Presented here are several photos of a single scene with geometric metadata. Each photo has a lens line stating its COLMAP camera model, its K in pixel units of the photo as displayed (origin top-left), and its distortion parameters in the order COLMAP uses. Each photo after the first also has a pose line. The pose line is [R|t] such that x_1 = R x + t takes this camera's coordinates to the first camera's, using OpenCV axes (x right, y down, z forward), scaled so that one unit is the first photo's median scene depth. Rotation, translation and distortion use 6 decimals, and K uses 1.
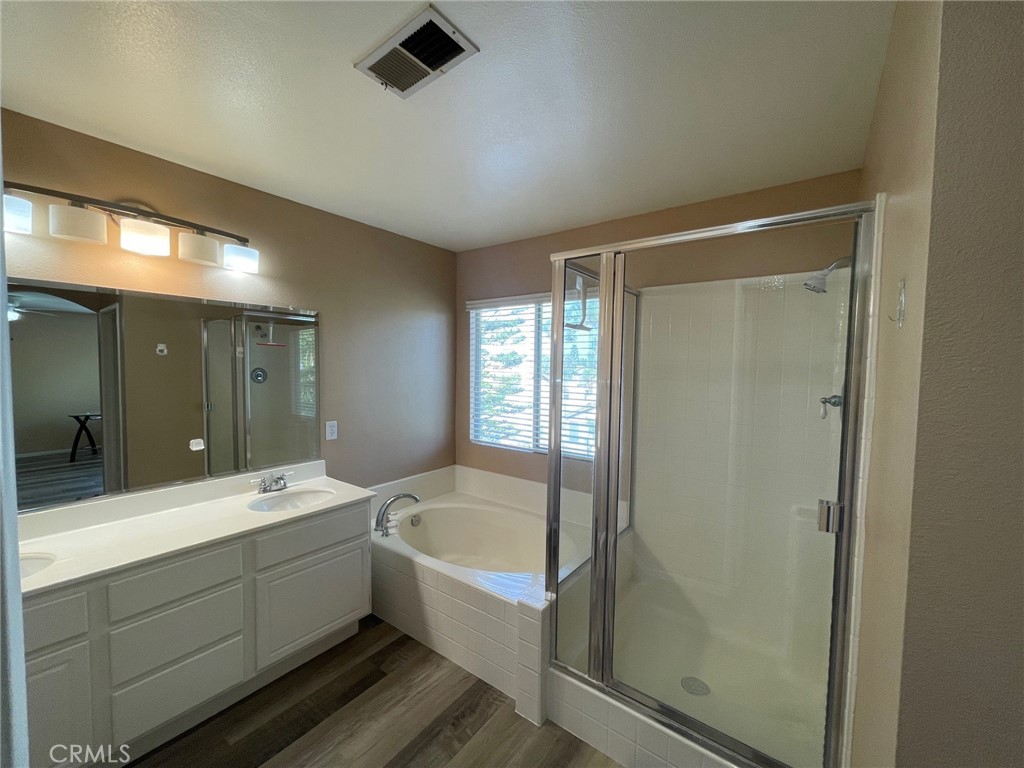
lens RADIAL K [[414.8, 0, 504.3], [0, 414.8, 386.2], [0, 0, 1]] dist [-0.000924, 0.000447]
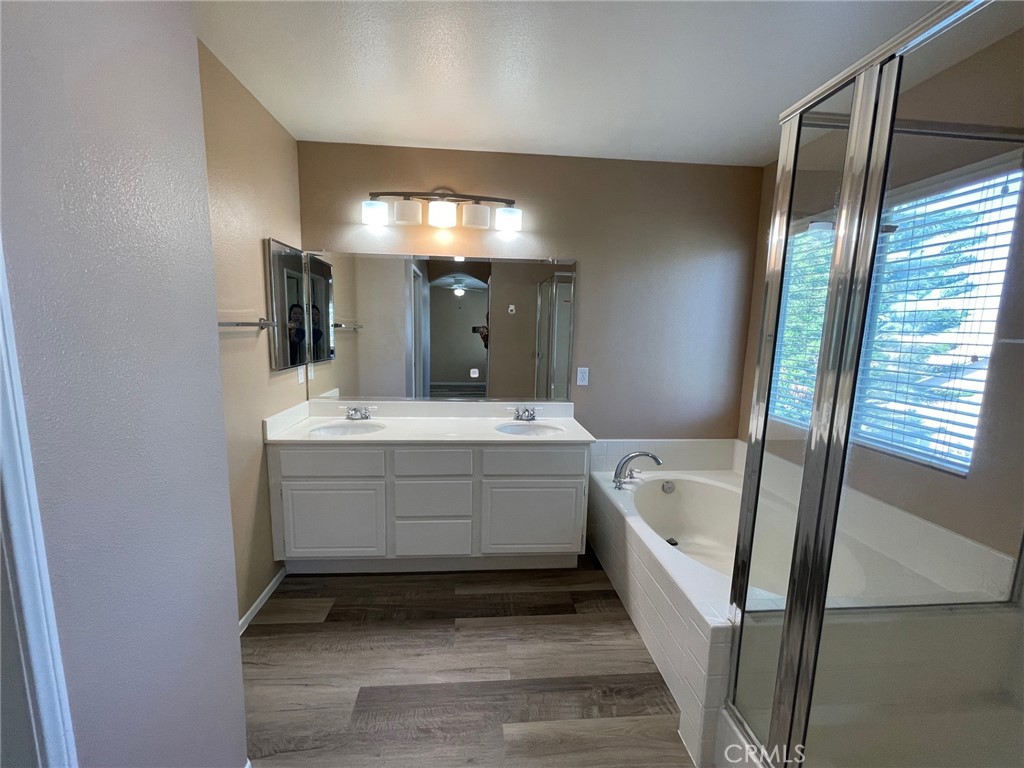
lens RADIAL K [[414.8, 0, 505.7], [0, 414.8, 385.9], [0, 0, 1]] dist [-0.000924, 0.000447]
pose [[0.665271, 0.107165, -0.738871, 0.297651], [-0.052043, 0.993894, 0.097295, 0.051421], [0.744786, -0.026274, 0.666786, 0.208975]]
